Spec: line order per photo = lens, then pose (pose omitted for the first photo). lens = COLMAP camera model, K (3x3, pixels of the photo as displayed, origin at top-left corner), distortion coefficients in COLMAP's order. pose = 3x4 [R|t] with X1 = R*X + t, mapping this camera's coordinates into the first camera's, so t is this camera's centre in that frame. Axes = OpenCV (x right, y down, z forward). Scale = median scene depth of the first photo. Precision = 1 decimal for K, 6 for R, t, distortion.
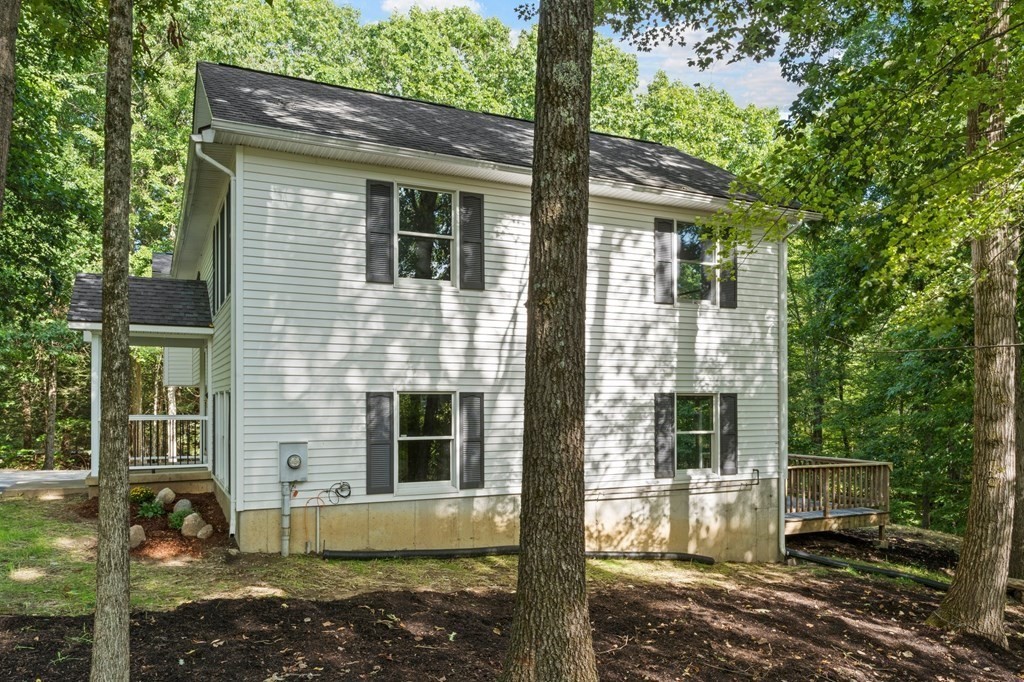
lens RADIAL K [[778.6, 0, 511.6], [0, 778.6, 392.9], [0, 0, 1]] dist [-0.005136, -0.003801]
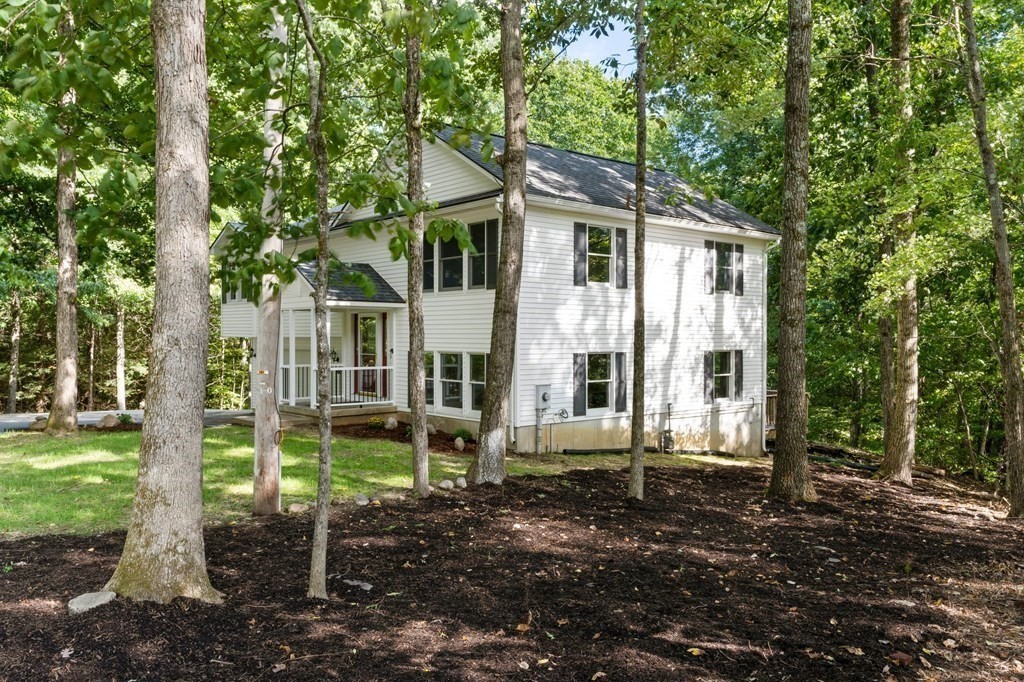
lens RADIAL K [[794.5, 0, 512.0], [0, 794.5, 341.0], [0, 0, 1]] dist [-0.091587, 0.000071]
pose [[0.974191, 0.003047, 0.225705, -0.646719], [-0.006641, 0.999863, 0.015164, -0.047987], [-0.225628, -0.016271, 0.974078, -0.549132]]
